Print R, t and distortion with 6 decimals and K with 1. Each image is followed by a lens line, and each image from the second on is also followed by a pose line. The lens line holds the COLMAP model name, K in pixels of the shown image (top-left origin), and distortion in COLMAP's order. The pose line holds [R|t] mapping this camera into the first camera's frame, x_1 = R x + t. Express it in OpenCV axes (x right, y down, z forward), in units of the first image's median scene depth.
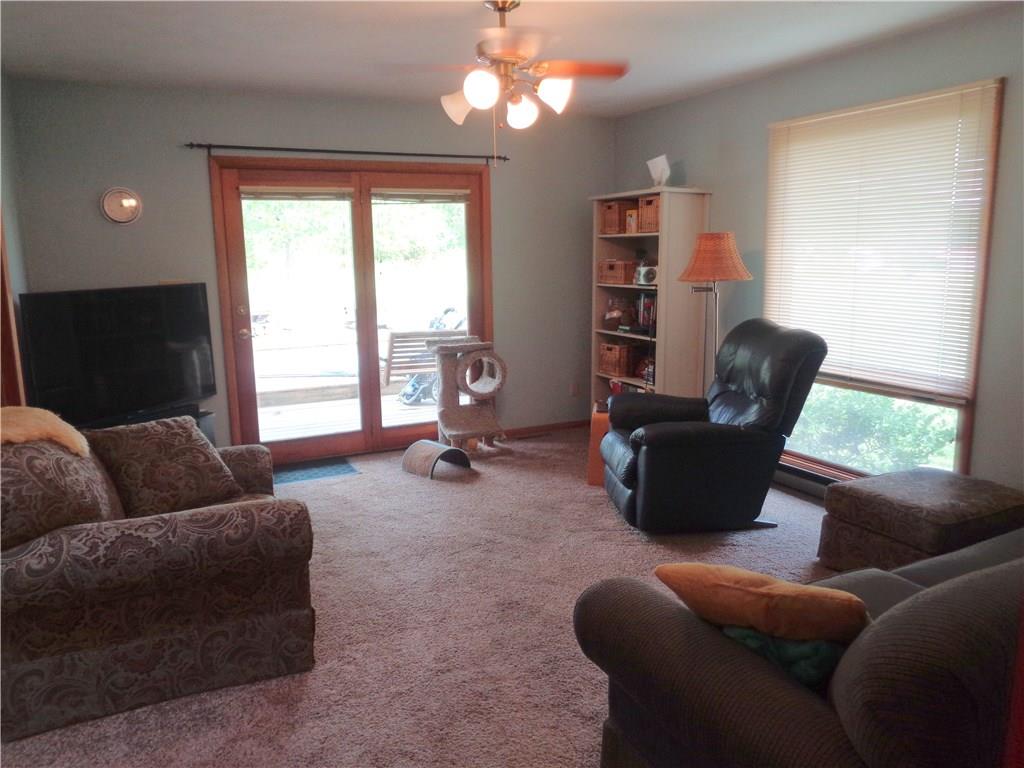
lens RADIAL K [[765.8, 0, 514.3], [0, 765.8, 380.7], [0, 0, 1]] dist [-0.005652, -0.001329]
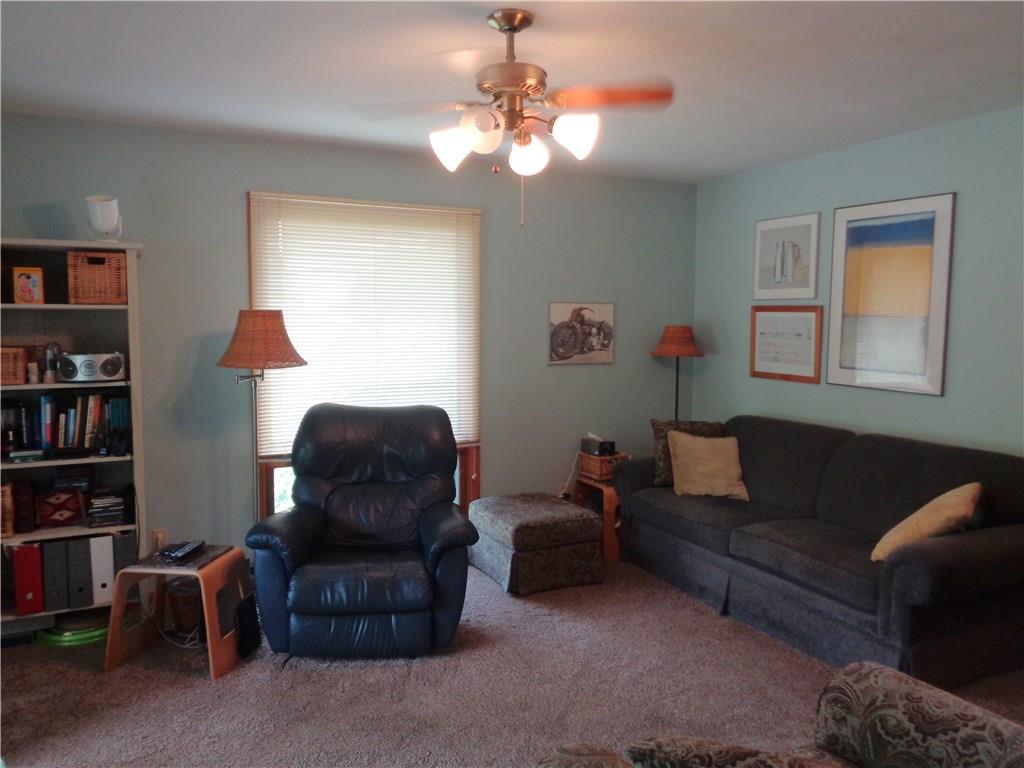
lens RADIAL K [[765.8, 0, 514.3], [0, 765.8, 380.7], [0, 0, 1]] dist [-0.005652, -0.001329]
pose [[-0.010101, -0.057607, 0.998288, -0.785577], [0.170403, 0.983637, 0.058485, -0.160790], [-0.985323, 0.170702, -0.000120, 1.004715]]
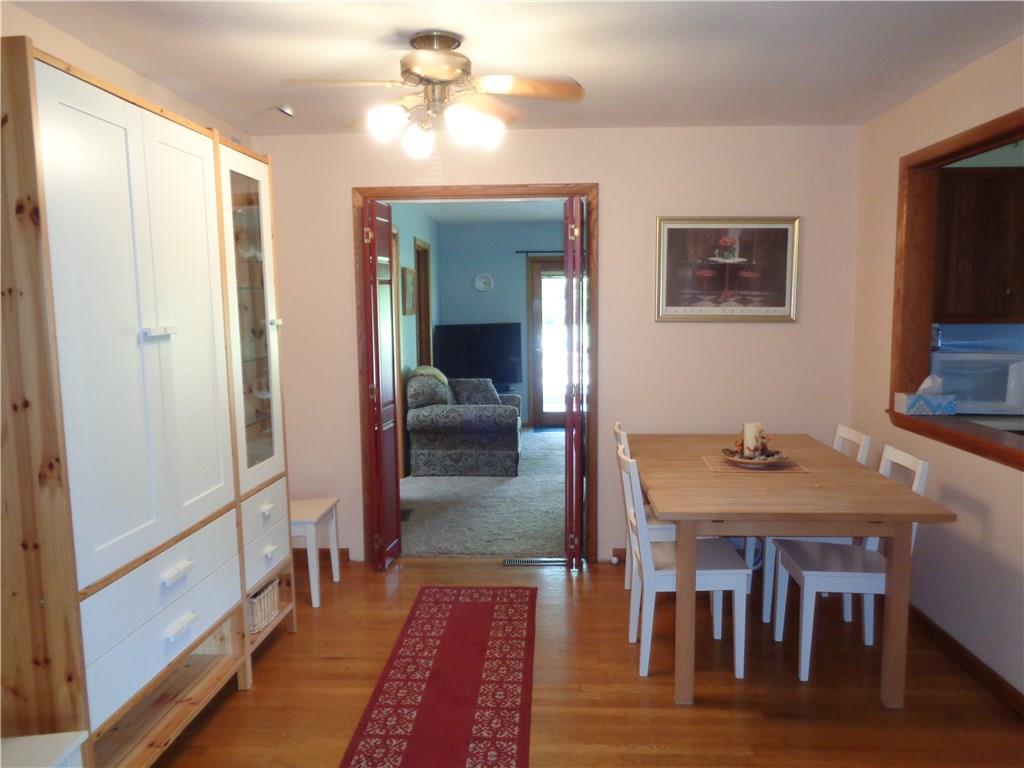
lens RADIAL K [[765.8, 0, 514.3], [0, 765.8, 380.7], [0, 0, 1]] dist [-0.005652, -0.001329]
pose [[0.877006, 0.056311, -0.477169, 0.881949], [-0.082801, 0.995964, -0.034649, 0.149256], [0.473292, 0.069898, 0.878128, -1.182111]]
